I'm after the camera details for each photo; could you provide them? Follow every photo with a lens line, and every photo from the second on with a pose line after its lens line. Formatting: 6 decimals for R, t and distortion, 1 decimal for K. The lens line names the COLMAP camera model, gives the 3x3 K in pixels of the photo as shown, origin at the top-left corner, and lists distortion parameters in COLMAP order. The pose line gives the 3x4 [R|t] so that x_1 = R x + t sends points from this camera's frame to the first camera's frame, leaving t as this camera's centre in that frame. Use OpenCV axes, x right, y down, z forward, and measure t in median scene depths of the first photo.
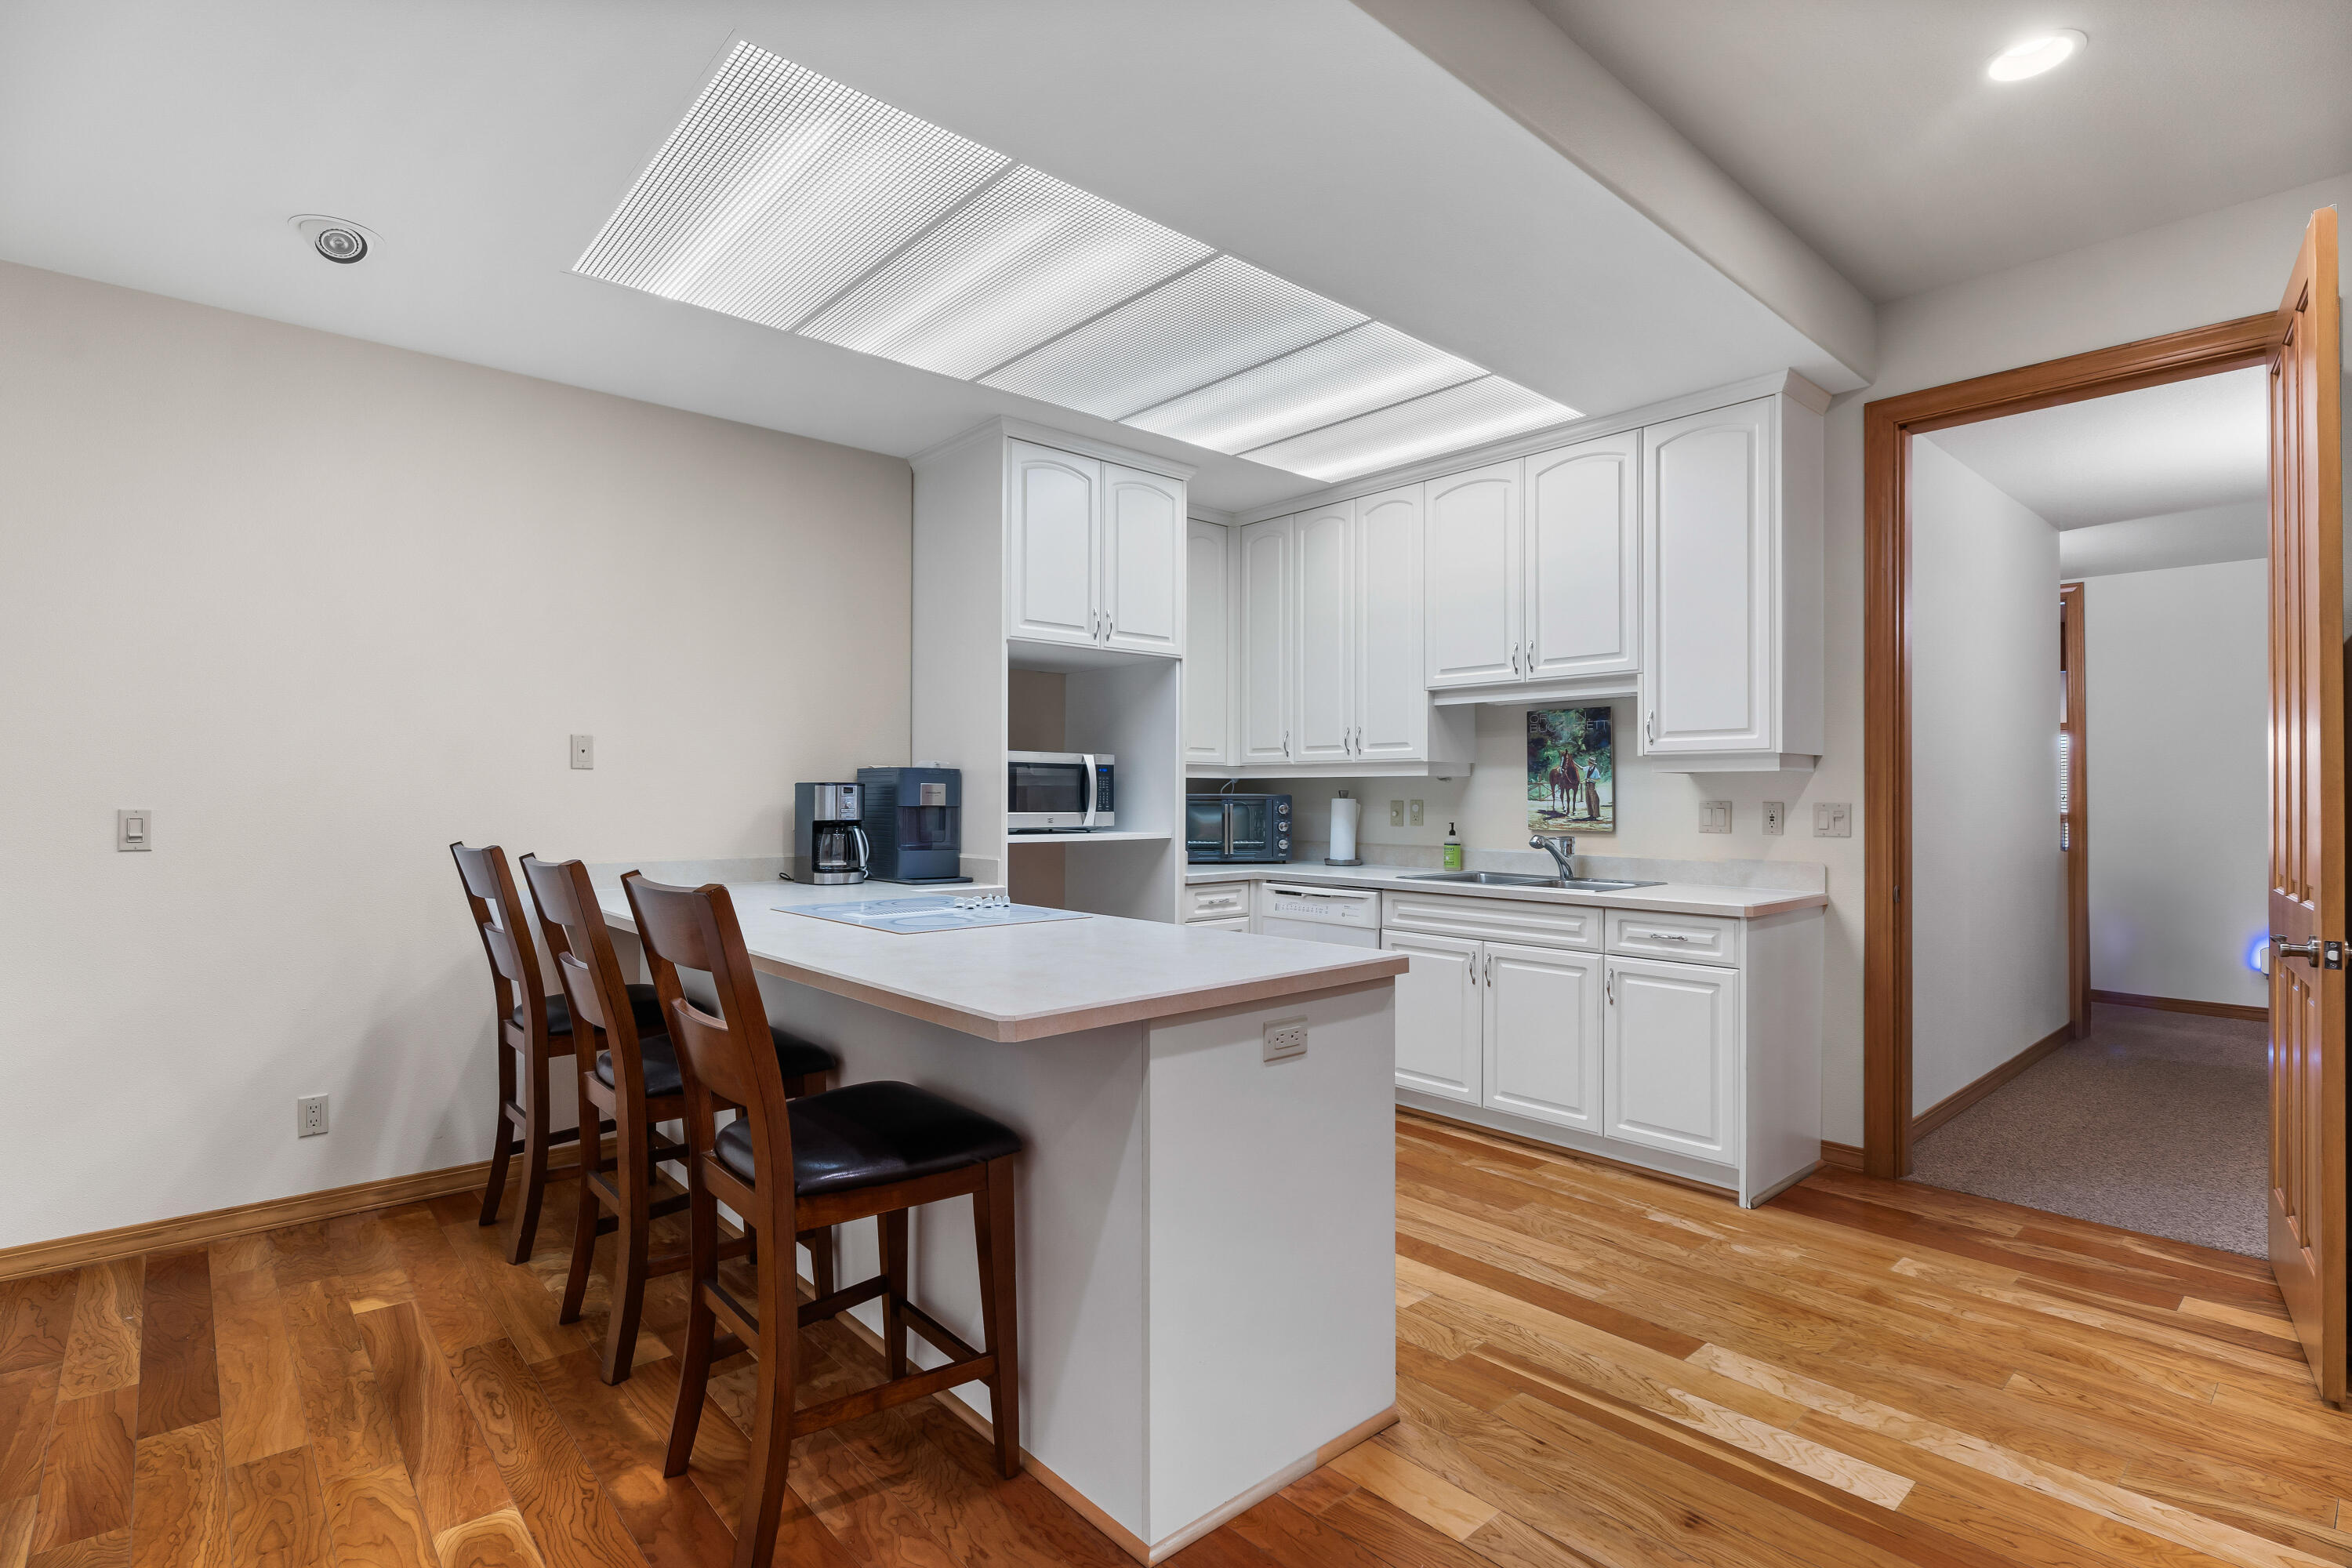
lens RADIAL K [[1127.7, 0, 1155.3], [0, 1127.7, 787.4], [0, 0, 1]] dist [-0.003825, -0.001505]
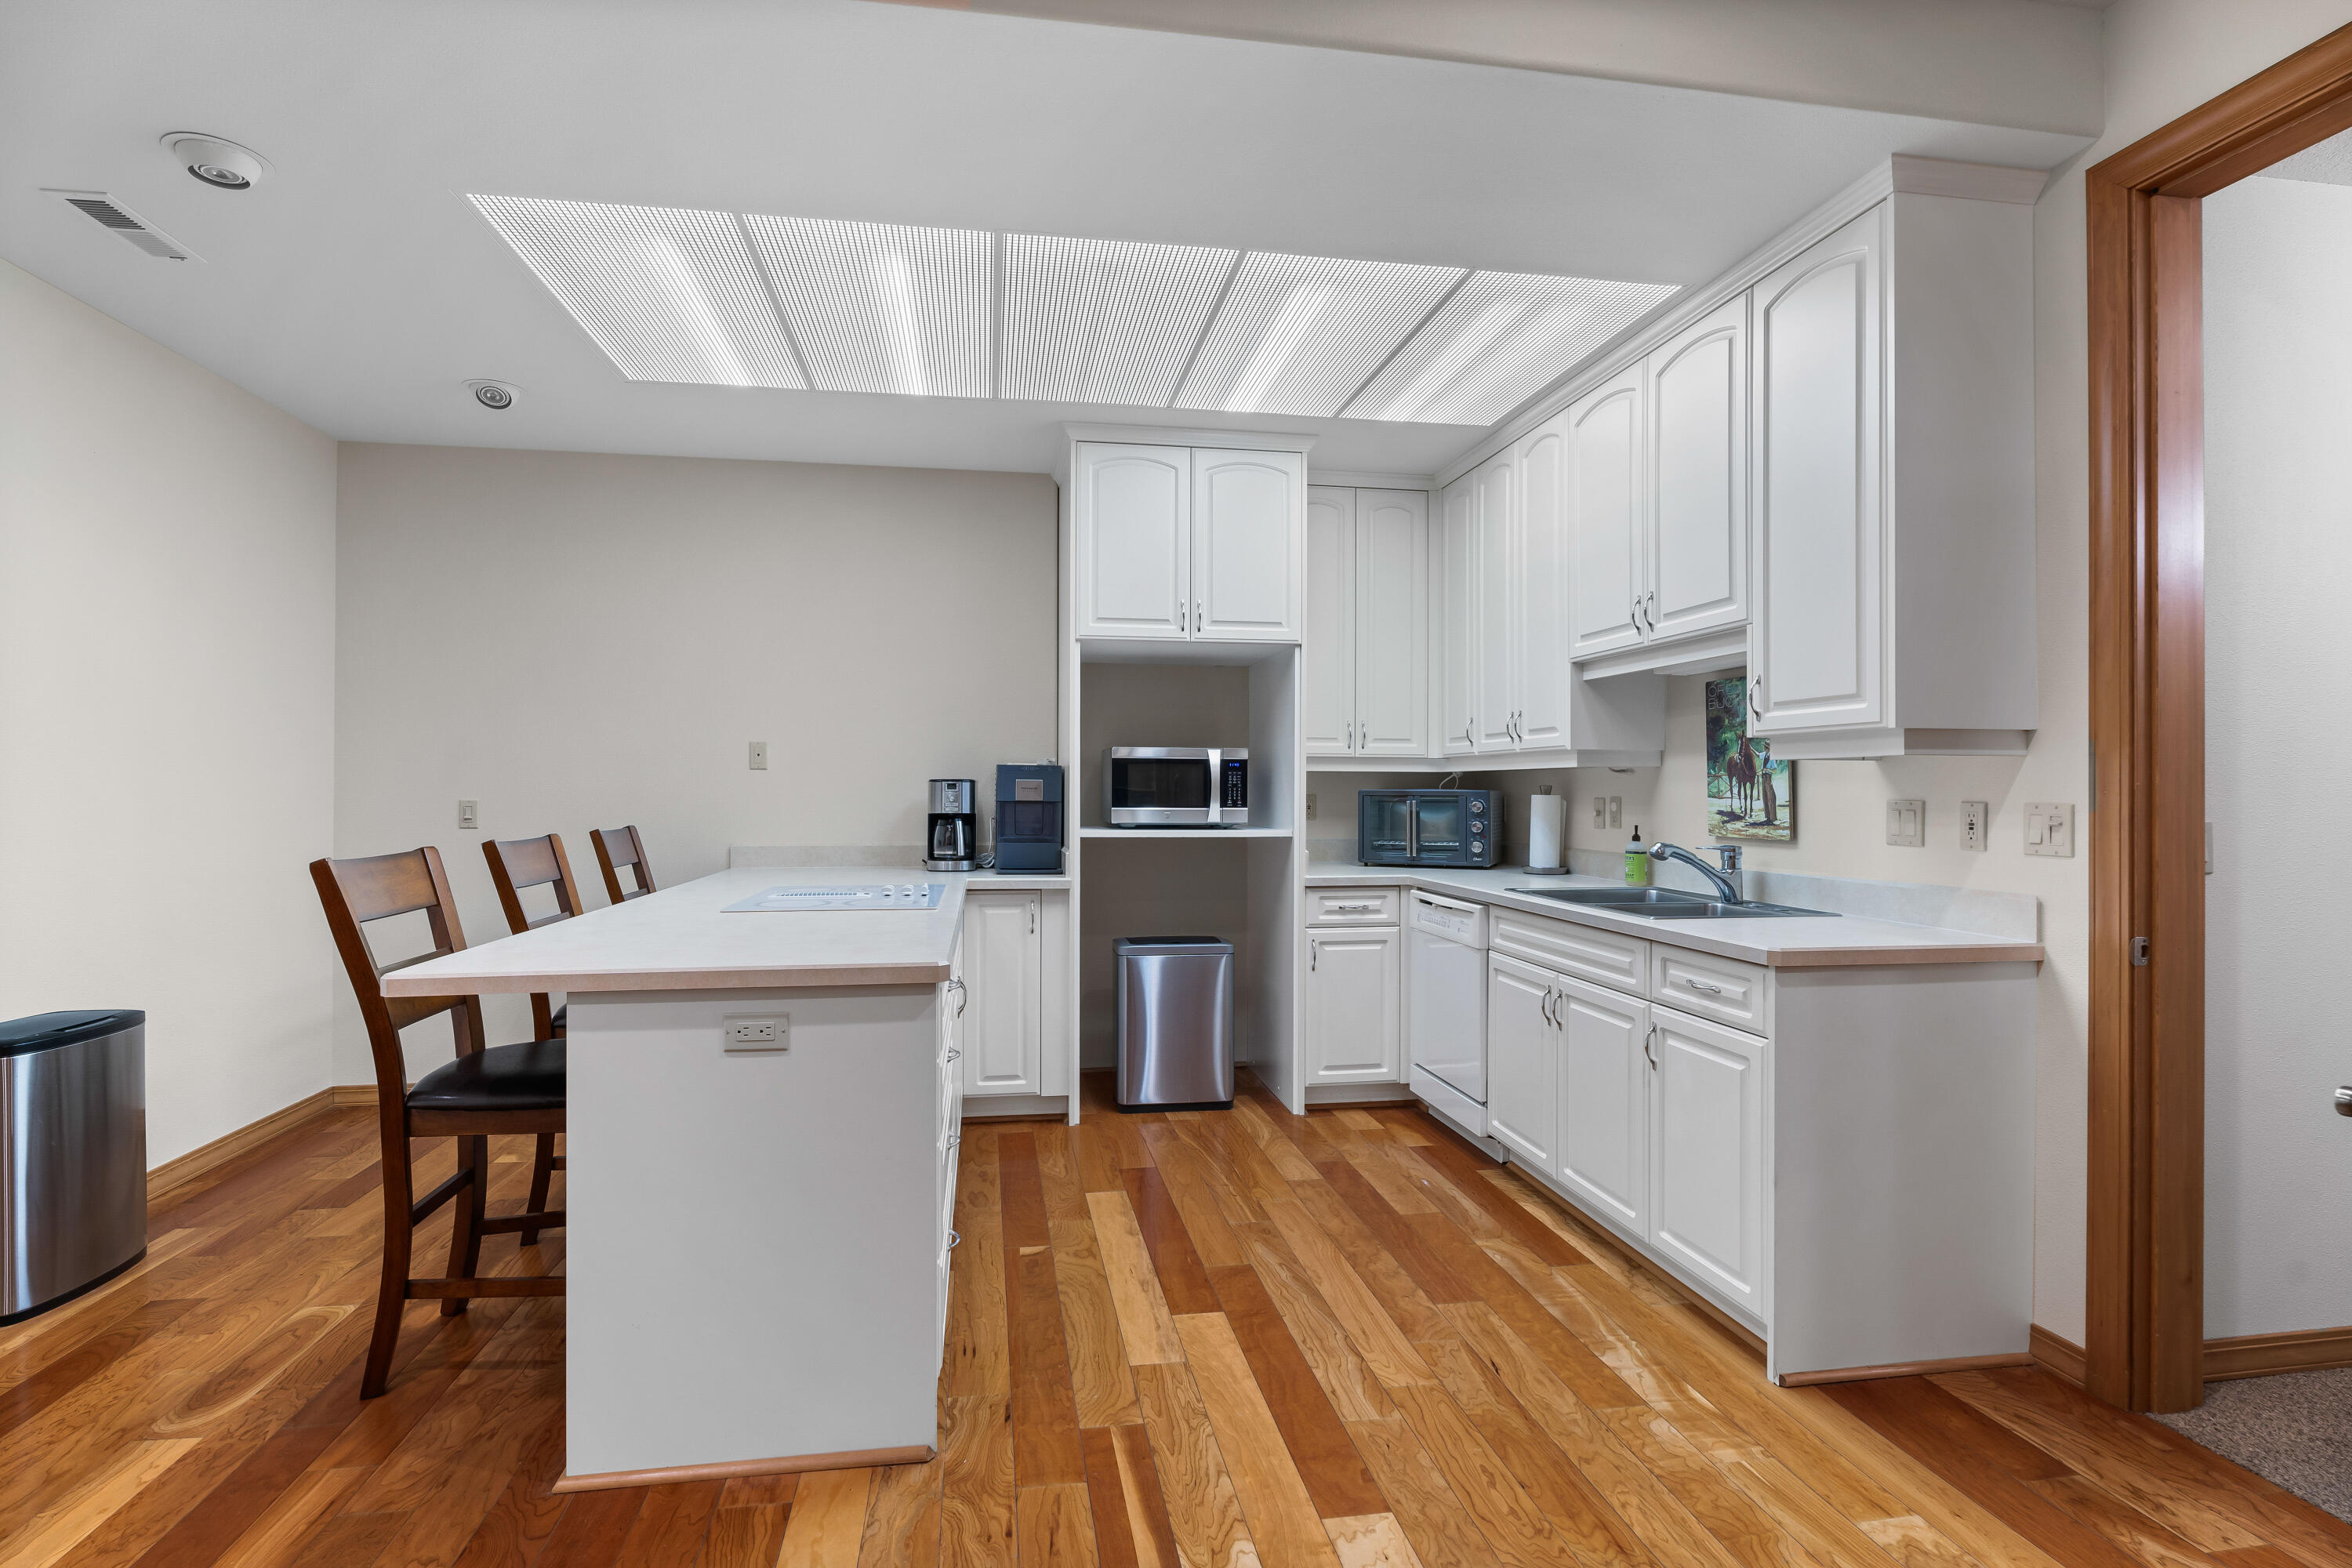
lens RADIAL K [[1127.7, 0, 1164.7], [0, 1127.7, 782.1], [0, 0, 1]] dist [-0.003825, -0.001505]
pose [[0.844656, -0.003697, -0.535297, 0.493076], [0.003118, 0.999993, -0.001986, 0.001497], [0.535301, 0.000008, 0.844661, 0.178078]]
